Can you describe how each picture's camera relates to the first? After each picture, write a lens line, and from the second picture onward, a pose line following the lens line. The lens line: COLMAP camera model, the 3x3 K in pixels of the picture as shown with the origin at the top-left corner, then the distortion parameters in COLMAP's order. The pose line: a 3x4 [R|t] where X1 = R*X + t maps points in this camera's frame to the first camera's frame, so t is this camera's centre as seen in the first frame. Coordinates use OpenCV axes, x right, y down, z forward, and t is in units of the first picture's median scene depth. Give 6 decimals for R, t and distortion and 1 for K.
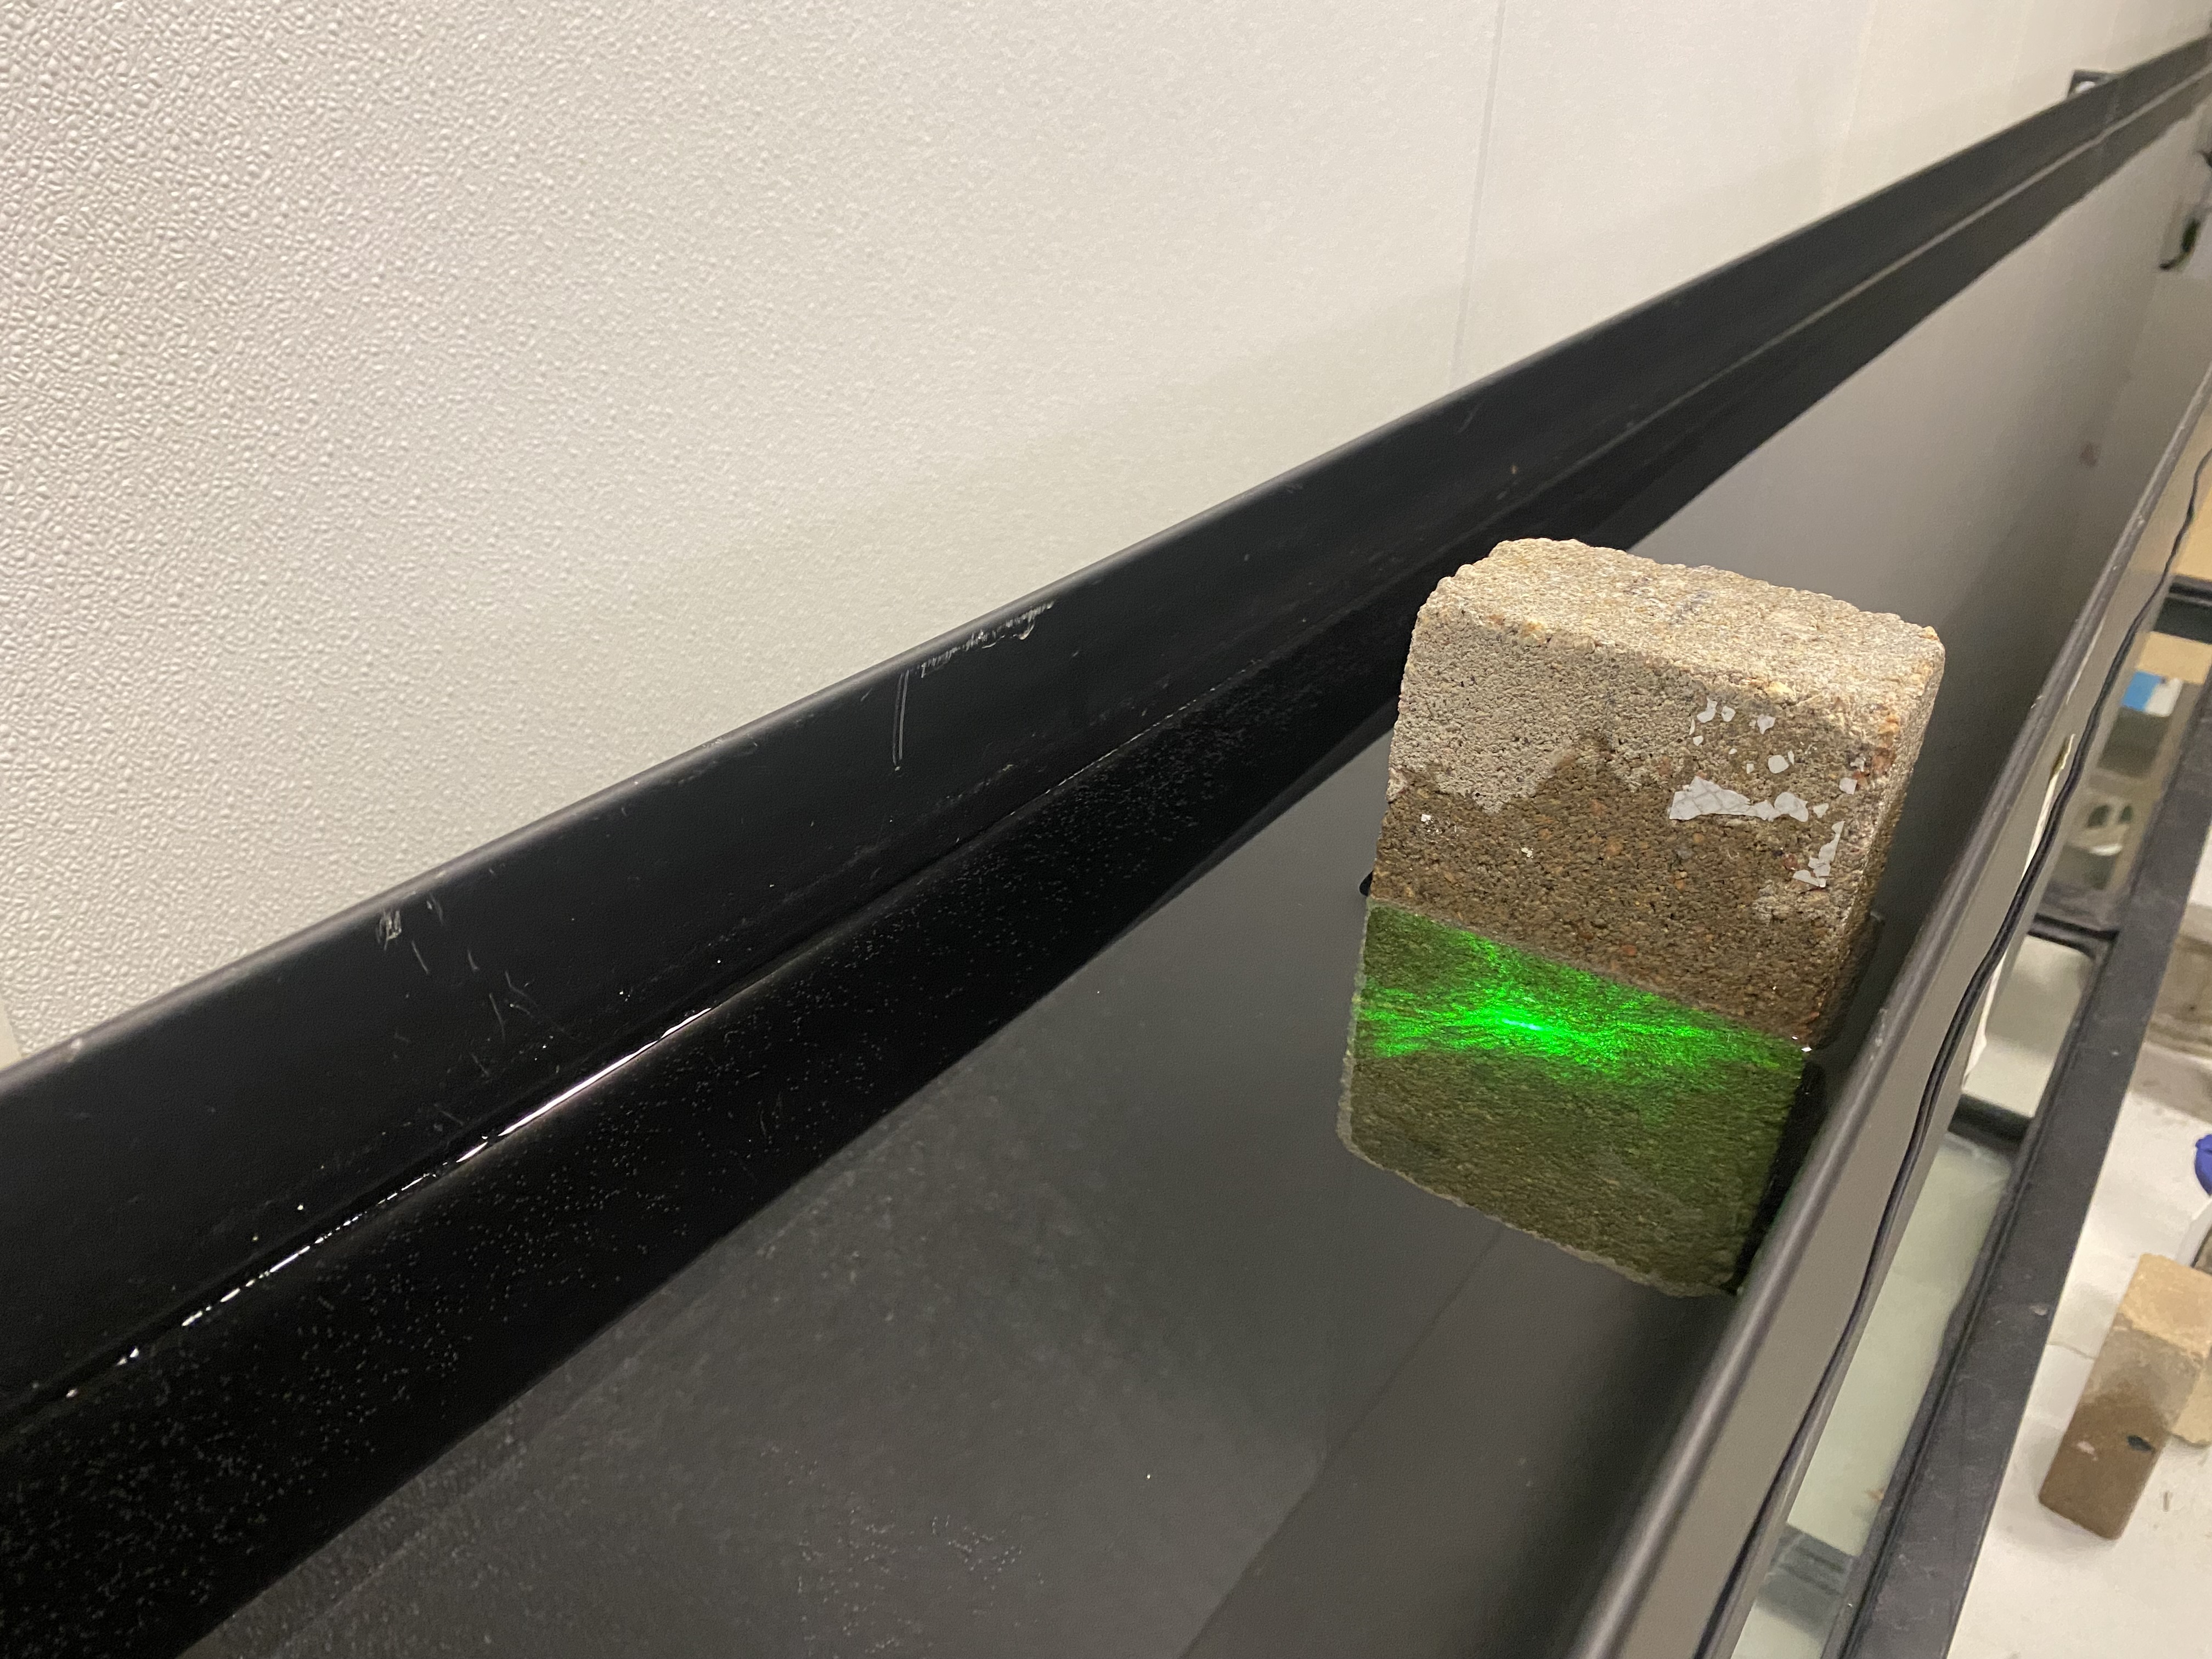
lens RADIAL K [[1658.1, 0, 1106.4], [0, 1658.1, 833.1], [0, 0, 1]] dist [0.033594, -0.028437]
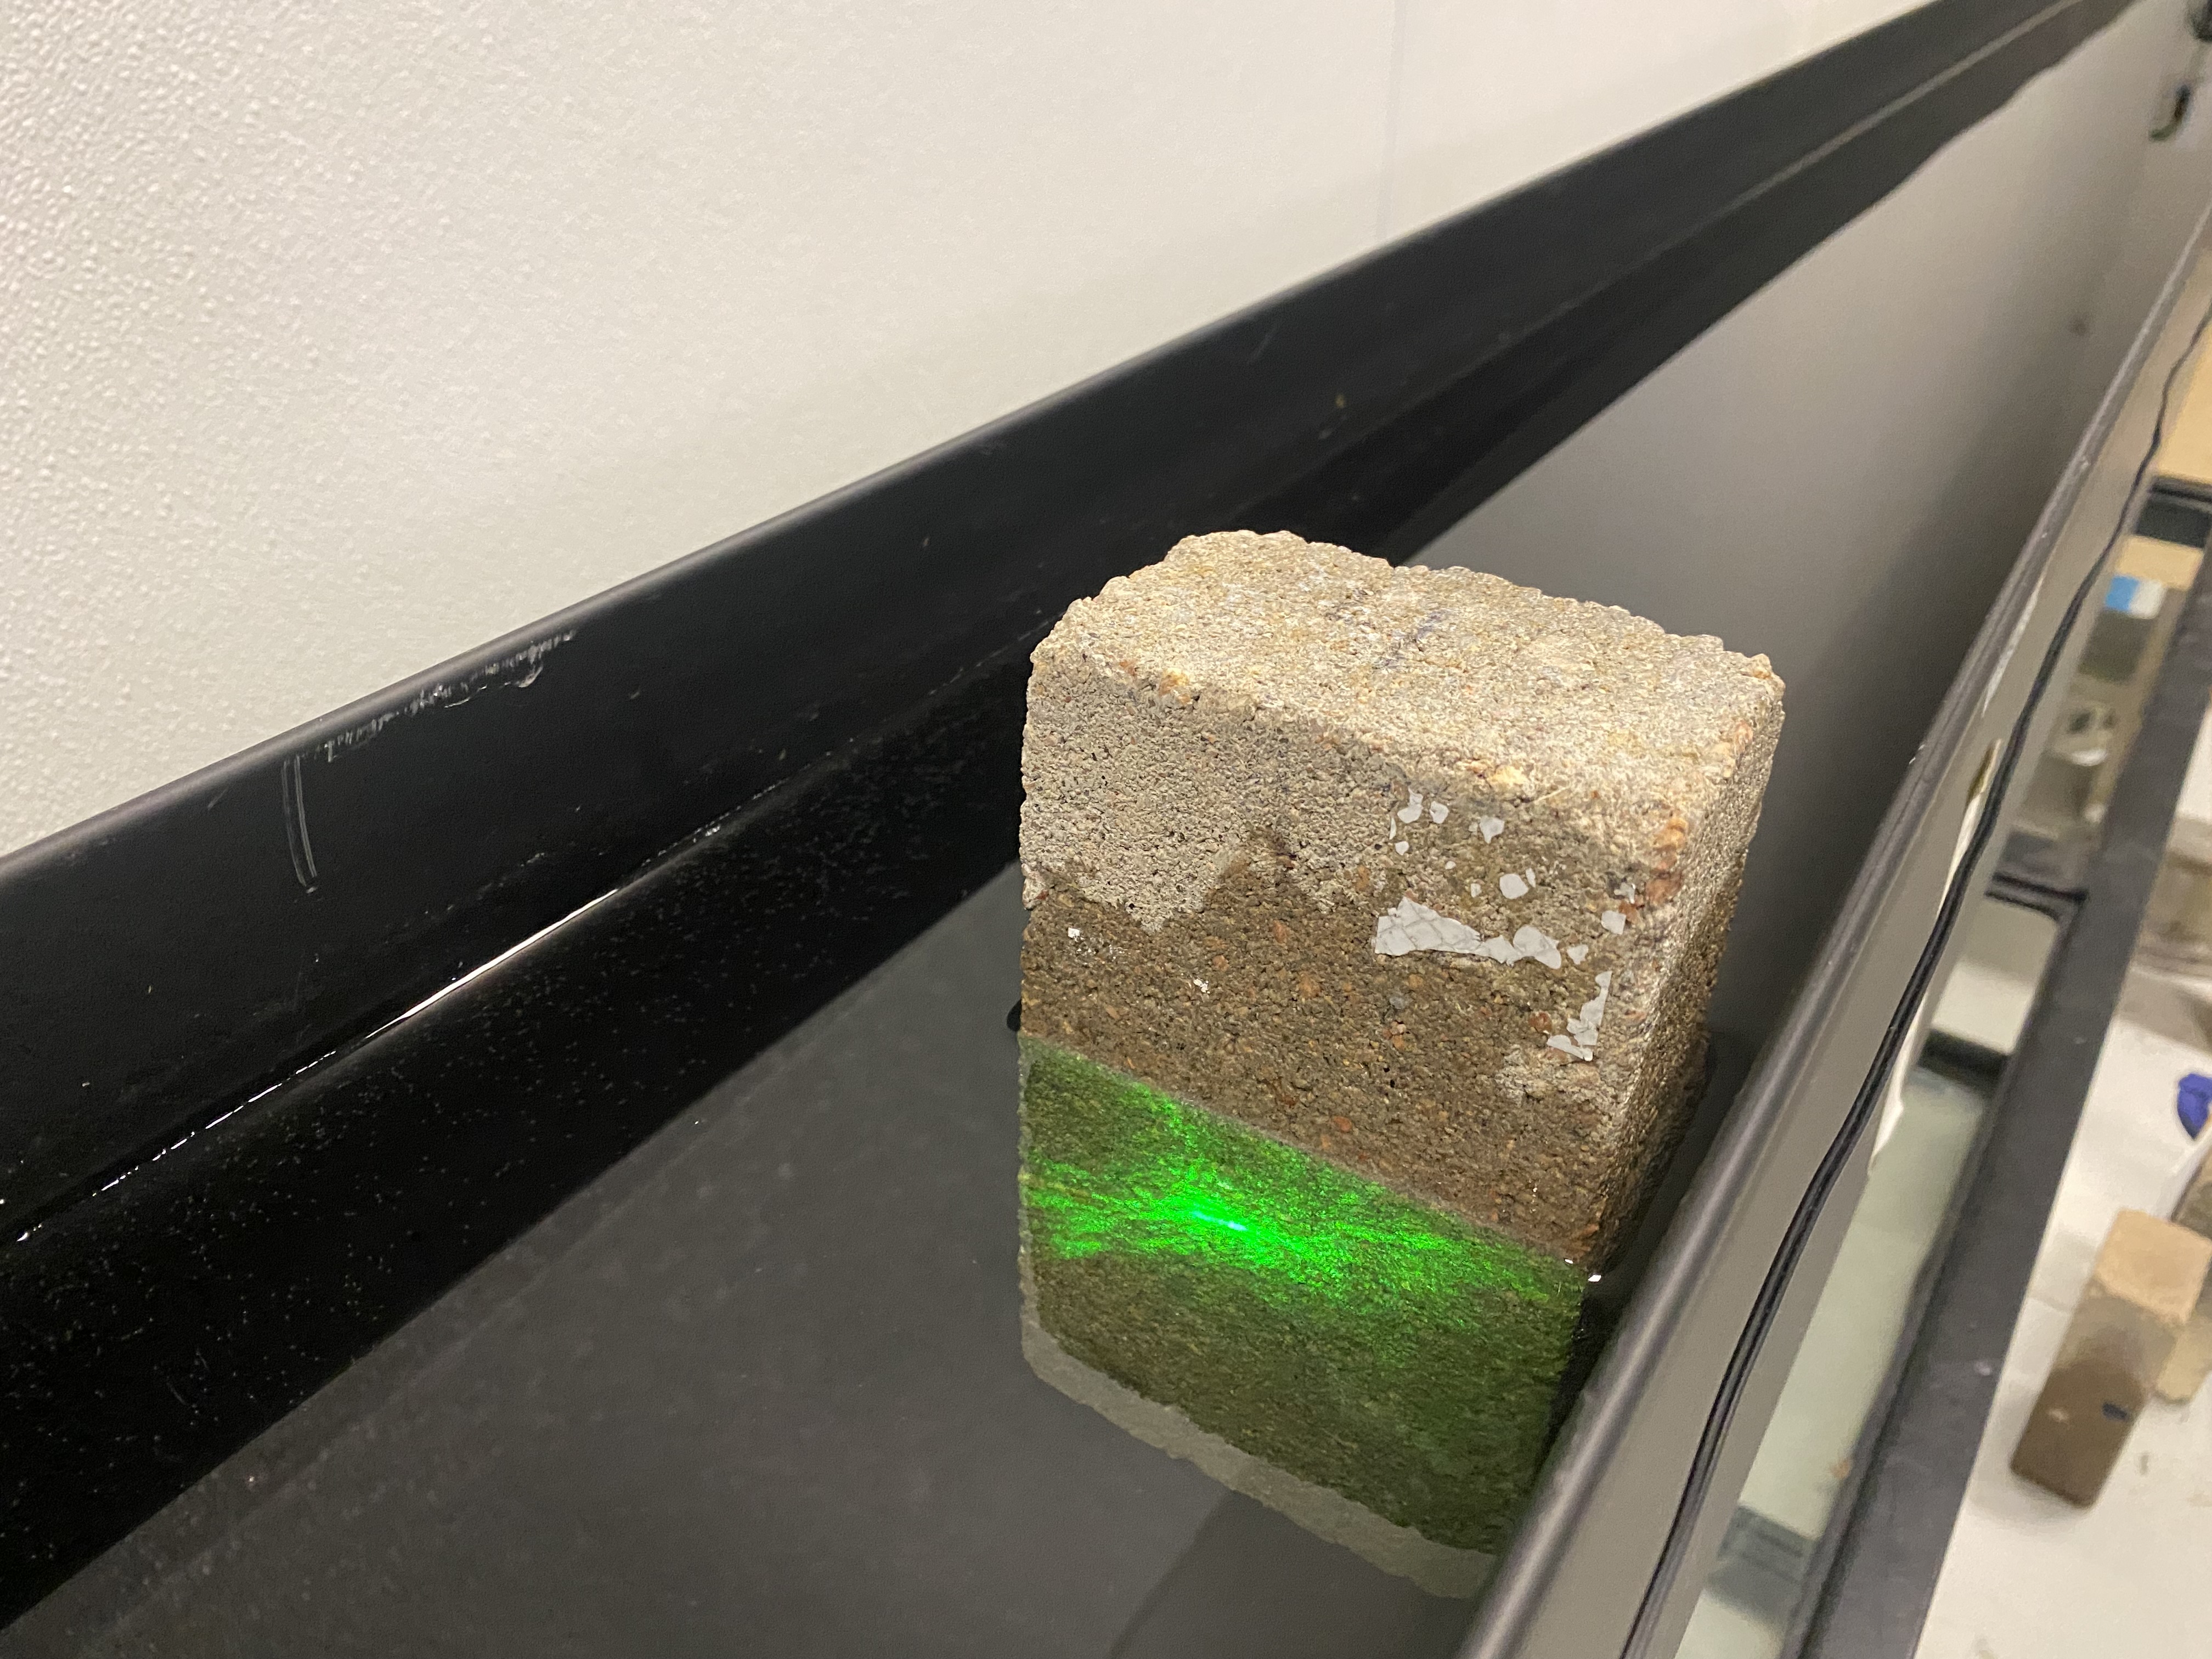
lens RADIAL K [[1658.1, 0, 1102.2], [0, 1658.1, 830.3], [0, 0, 1]] dist [0.033594, -0.028437]
pose [[0.999584, -0.028812, 0.001462, 0.120284], [0.028701, 0.998299, 0.050755, -0.052124], [-0.002922, -0.050692, 0.998710, 0.169342]]
